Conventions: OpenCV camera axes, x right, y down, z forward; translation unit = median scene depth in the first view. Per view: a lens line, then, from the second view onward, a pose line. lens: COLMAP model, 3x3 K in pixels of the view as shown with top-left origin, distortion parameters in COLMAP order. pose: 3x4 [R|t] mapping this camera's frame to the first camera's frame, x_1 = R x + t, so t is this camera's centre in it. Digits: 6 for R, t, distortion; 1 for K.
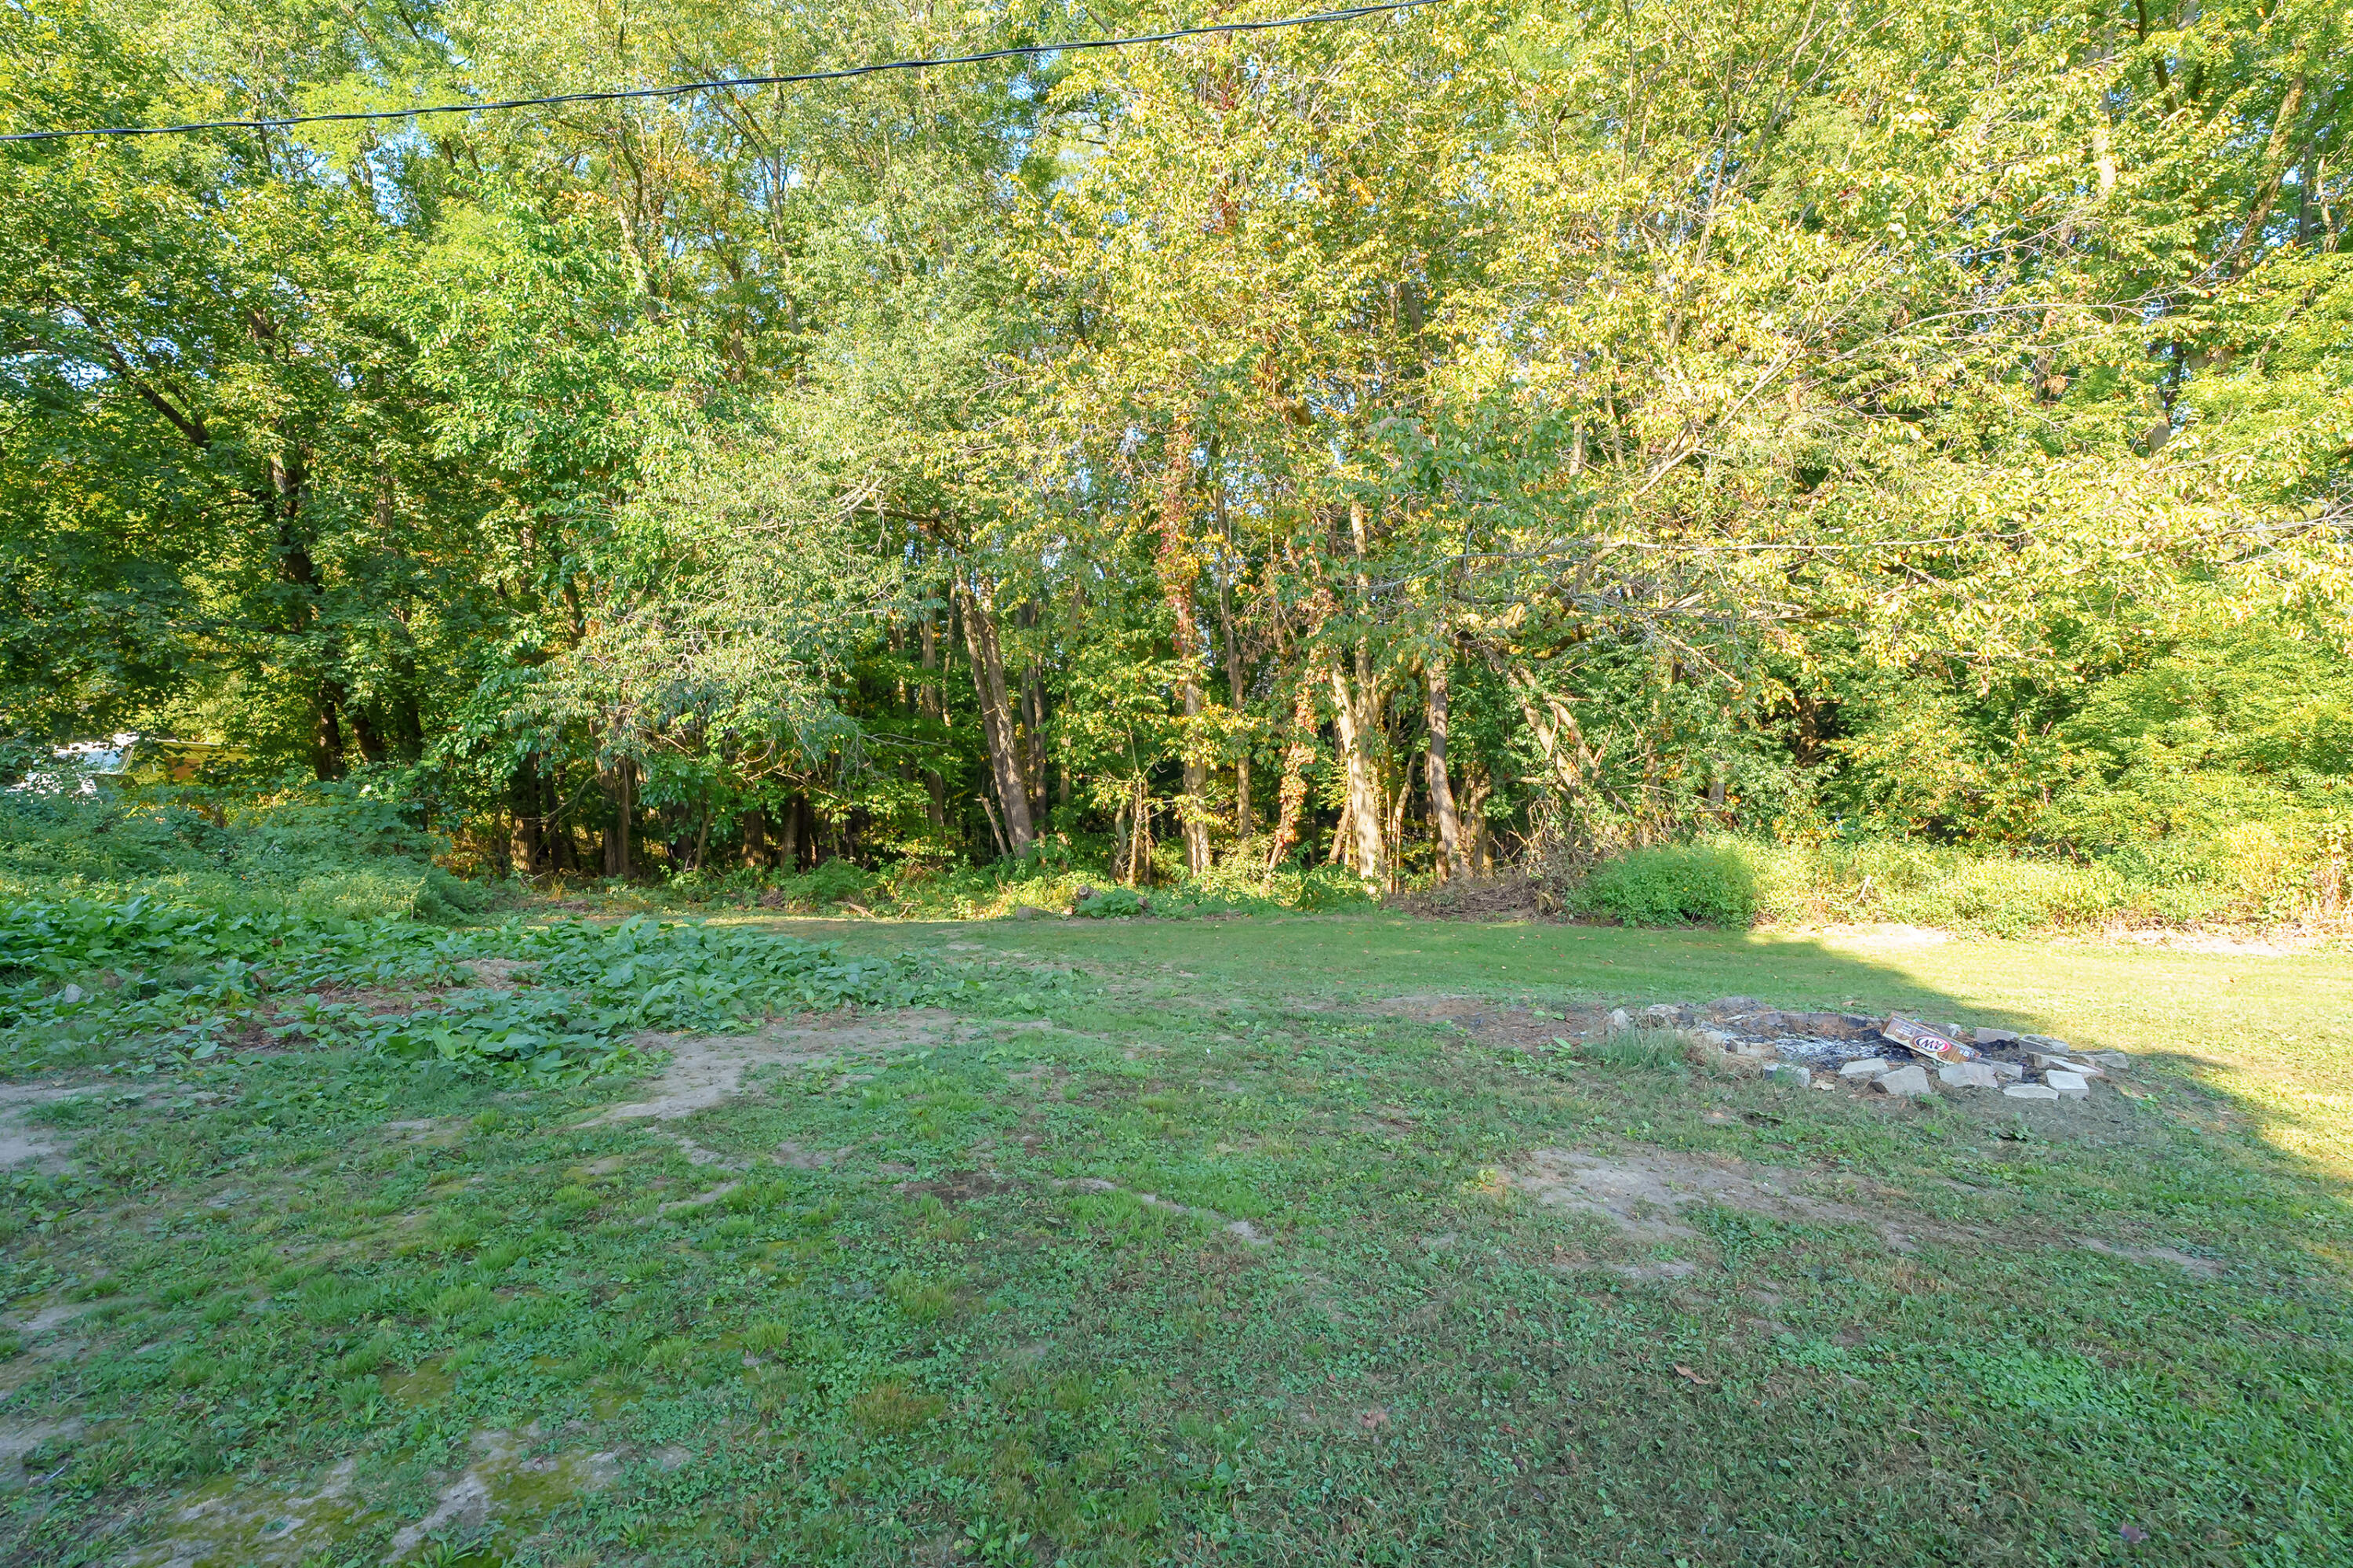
lens RADIAL K [[1104.9, 0, 1176.5], [0, 1104.9, 784.0], [0, 0, 1]] dist [-0.000287, -0.000001]
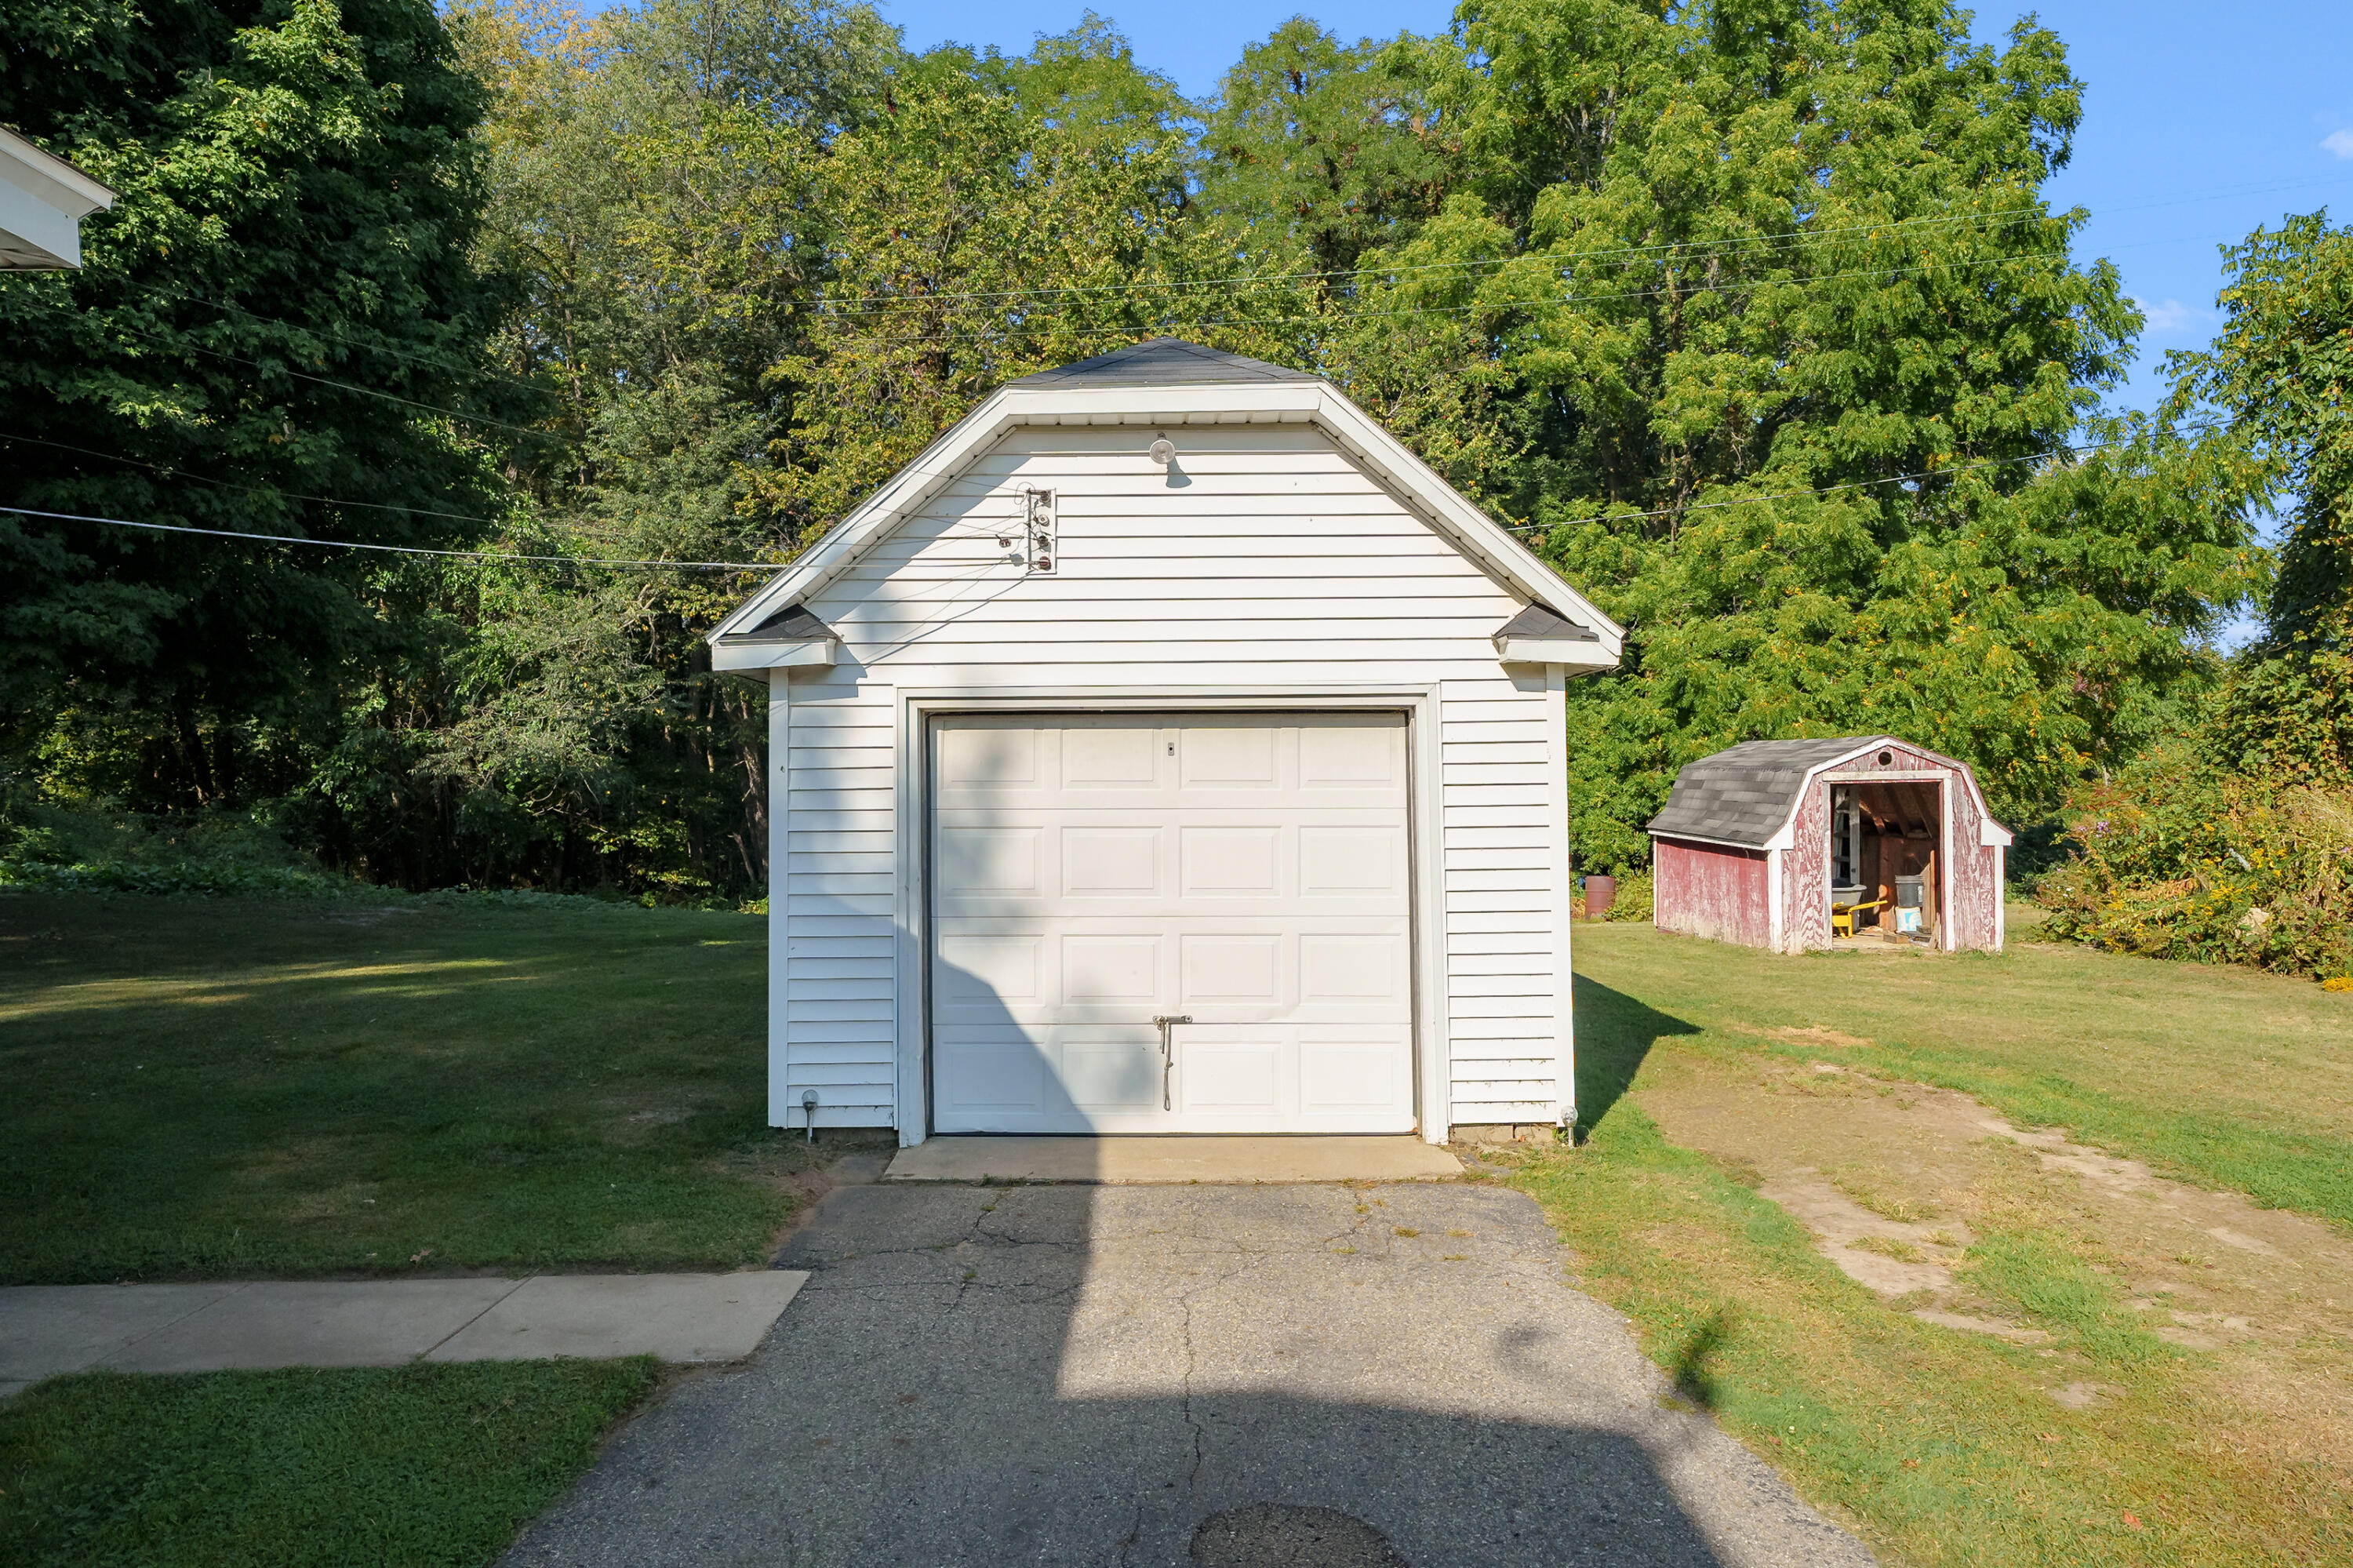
lens RADIAL K [[1502.1, 0, 1176.5], [0, 1502.1, 784.0], [0, 0, 1]] dist [-0.022260, 0.044192]
pose [[0.996552, 0.015202, 0.081572, 0.173105], [-0.012675, 0.999426, -0.031402, 0.004400], [-0.082002, 0.030260, 0.996173, -0.665540]]
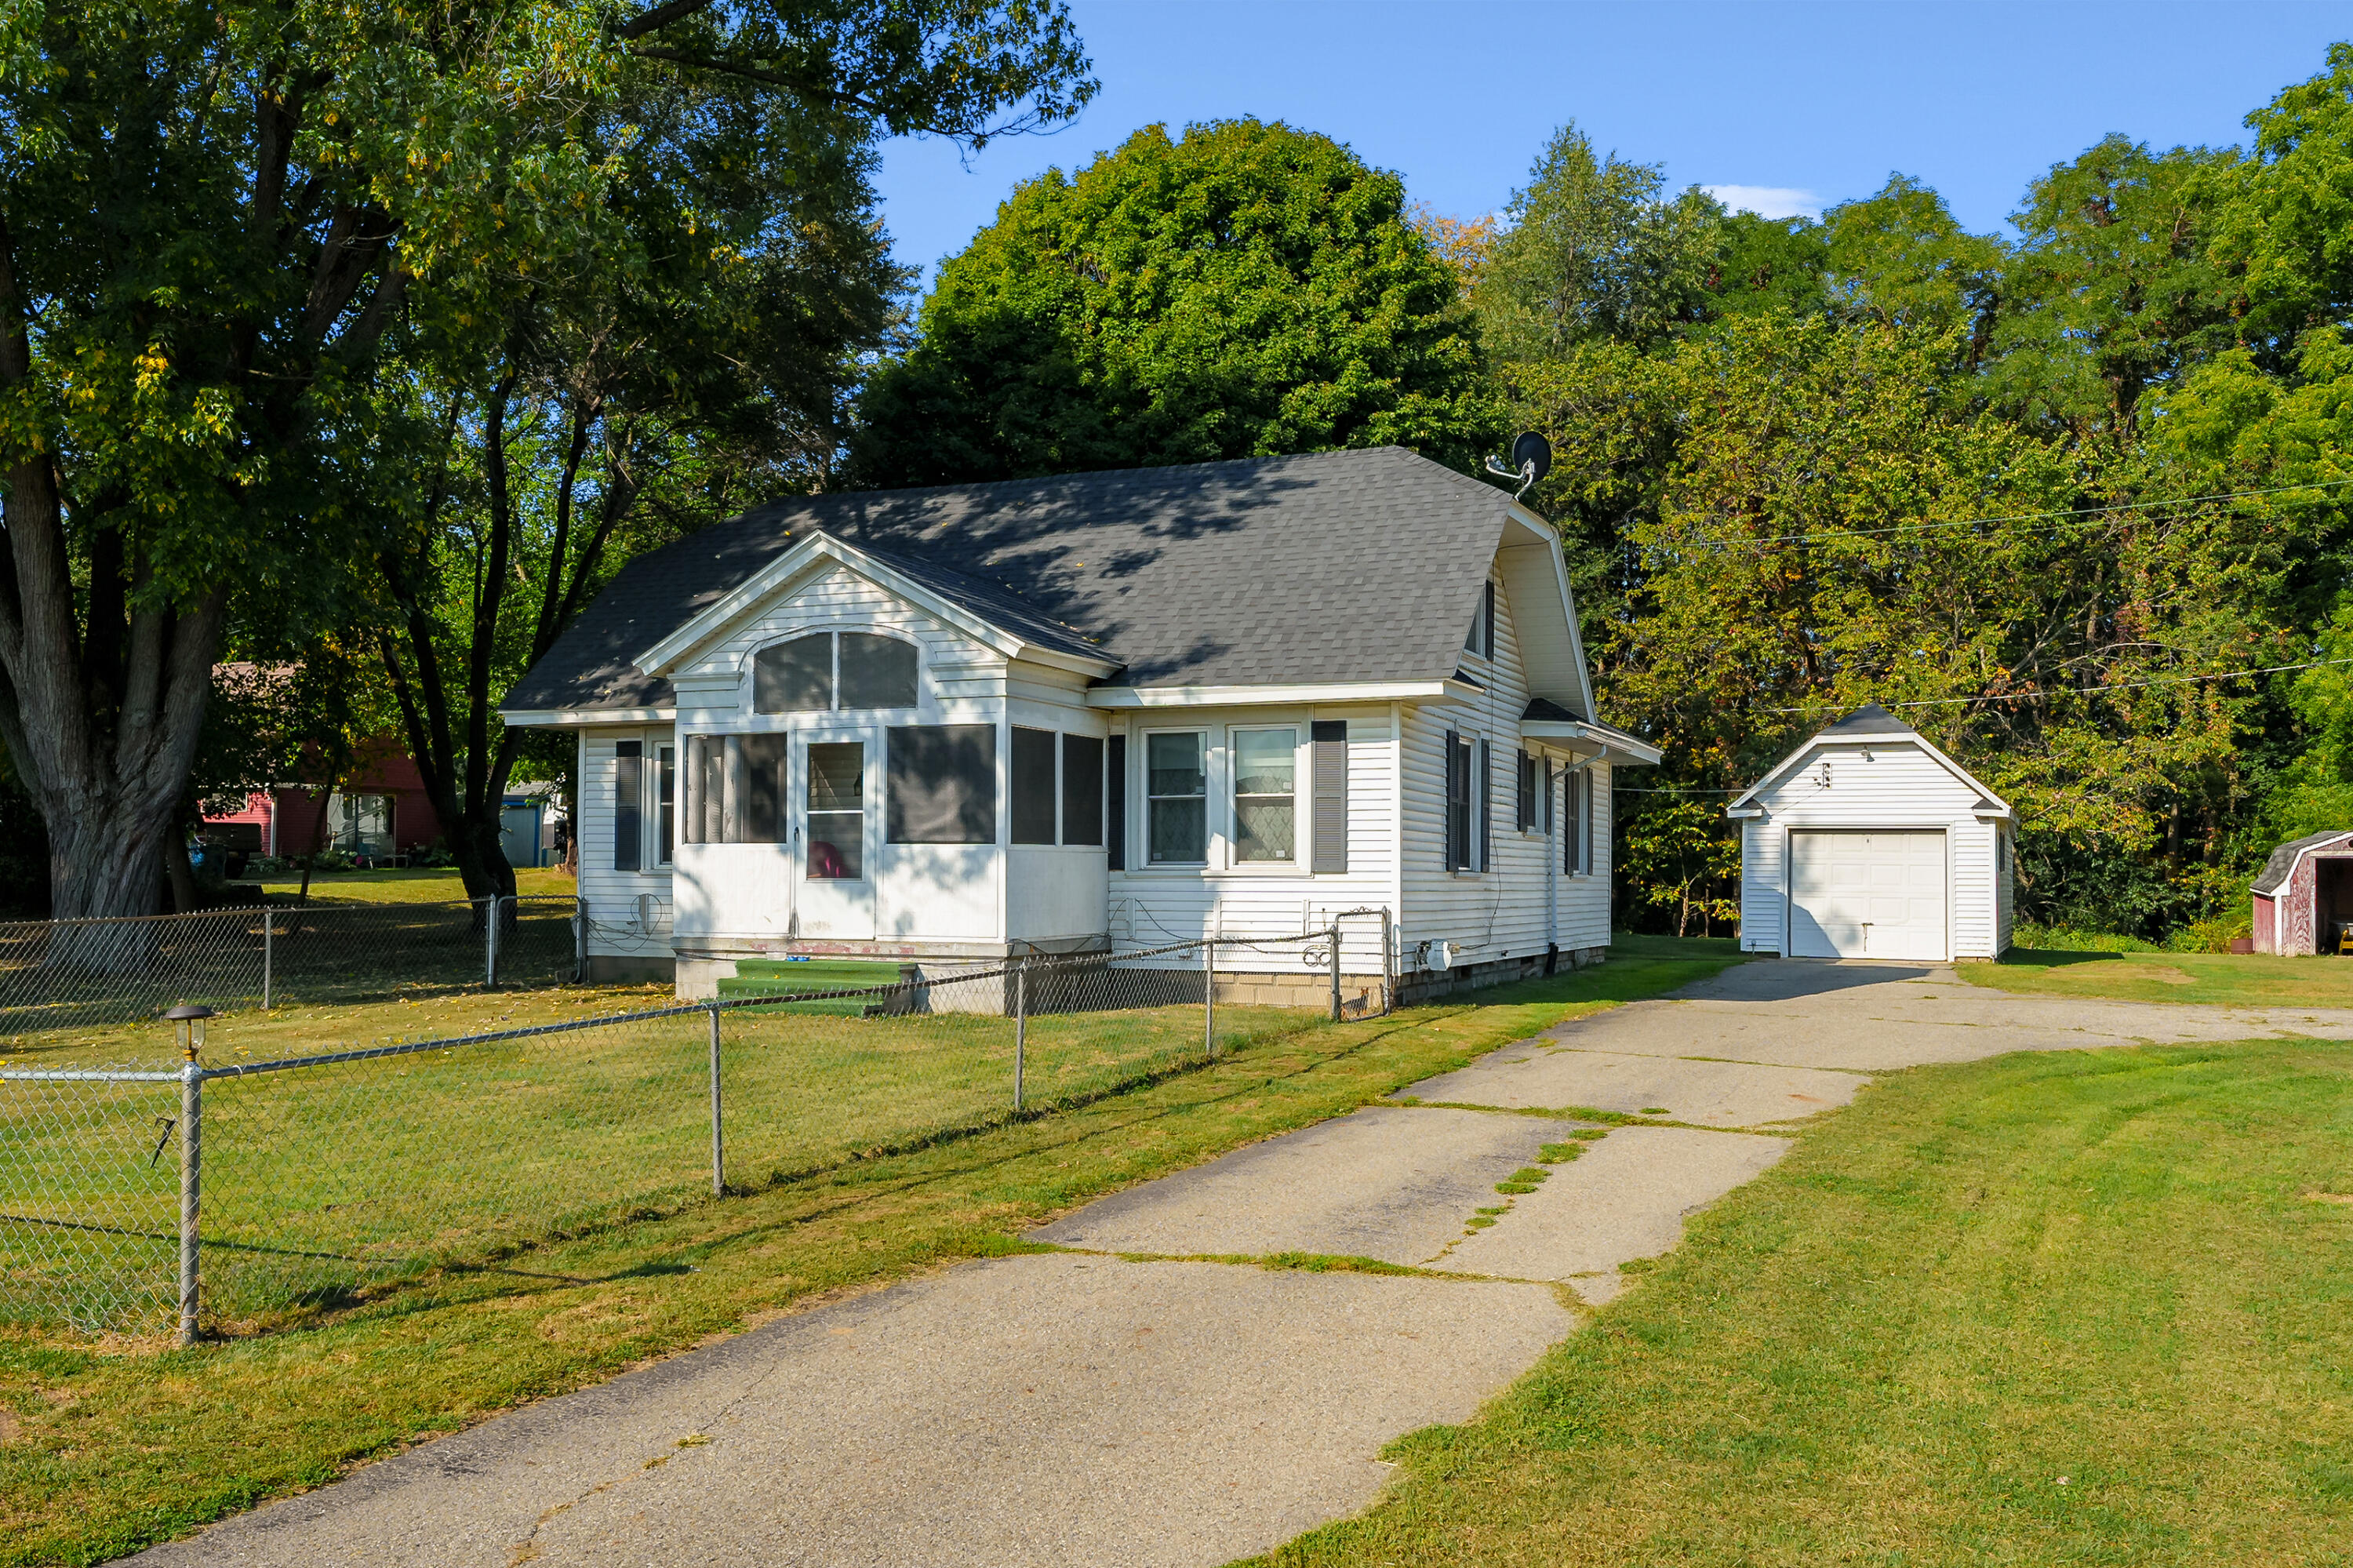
lens RADIAL K [[1999.0, 0, 1172.8], [0, 1999.0, 846.9], [0, 0, 1]] dist [0.001023, 0.007304]
pose [[0.942839, 0.027031, -0.332151, 0.298252], [-0.037247, 0.999007, -0.024430, 0.159658], [0.331161, 0.035405, 0.942910, -5.300642]]
